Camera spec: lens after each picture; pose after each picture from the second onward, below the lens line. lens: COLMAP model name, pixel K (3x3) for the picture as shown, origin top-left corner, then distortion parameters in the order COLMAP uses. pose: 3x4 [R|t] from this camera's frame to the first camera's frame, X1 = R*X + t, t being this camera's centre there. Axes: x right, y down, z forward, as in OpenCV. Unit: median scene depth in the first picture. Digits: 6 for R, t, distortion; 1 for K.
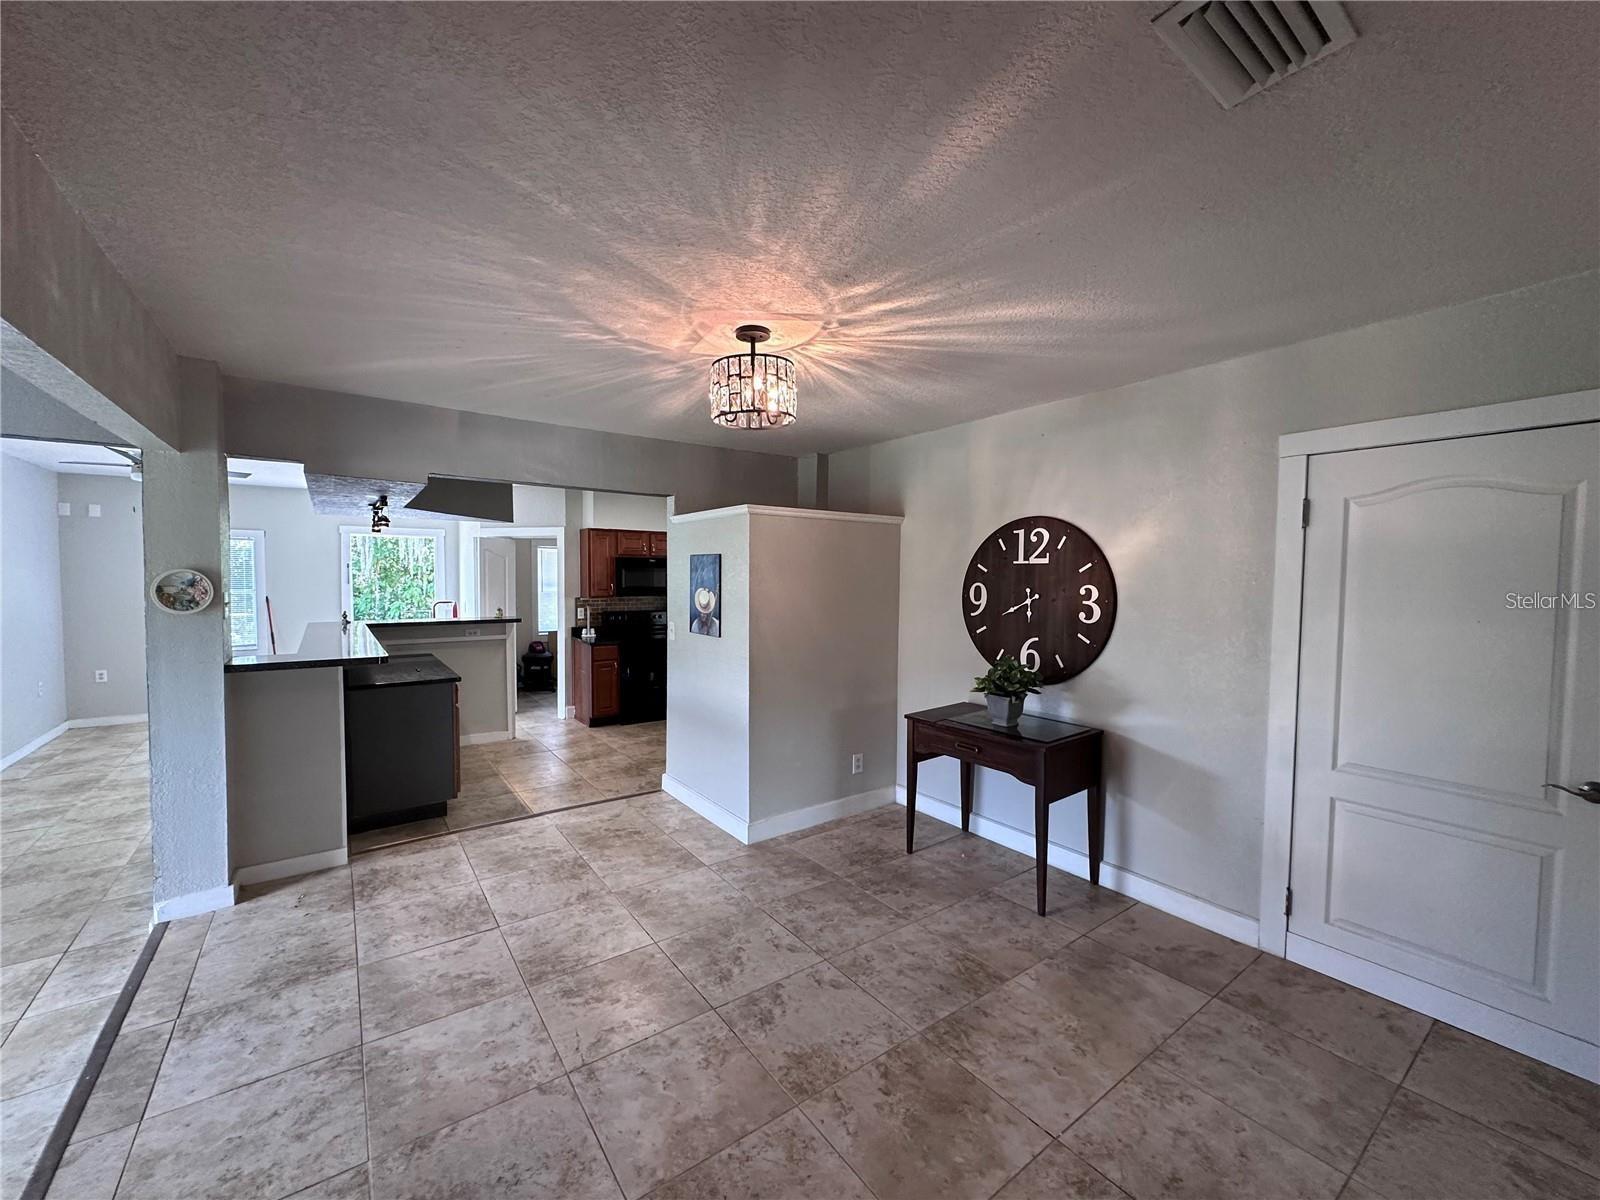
lens RADIAL K [[632.2, 0, 788.3], [0, 632.2, 608.3], [0, 0, 1]] dist [-0.002097, -0.000224]
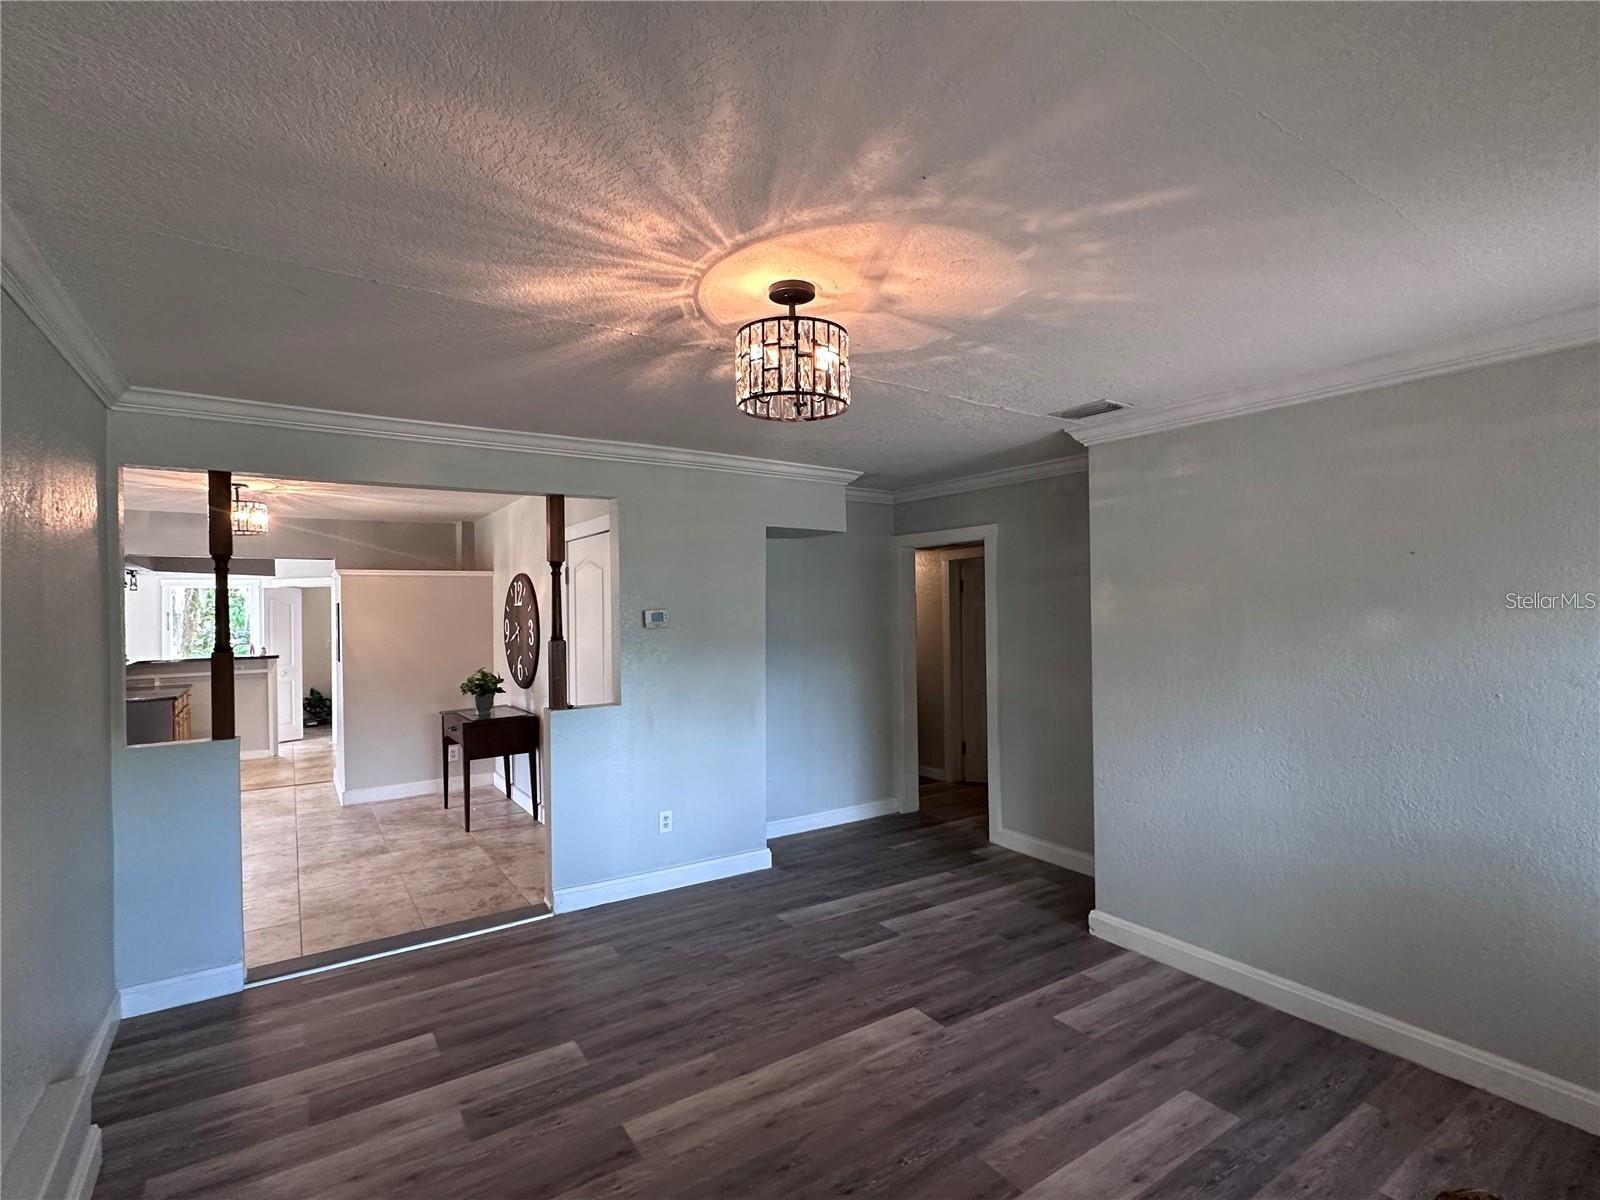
lens RADIAL K [[799.7, 0, 807.1], [0, 799.7, 596.9], [0, 0, 1]] dist [0.002377, 0.000168]
pose [[0.998471, -0.029895, -0.046492, 1.600625], [0.027773, 0.998572, -0.045628, 0.014761], [0.047790, 0.044267, 0.997876, -1.161427]]
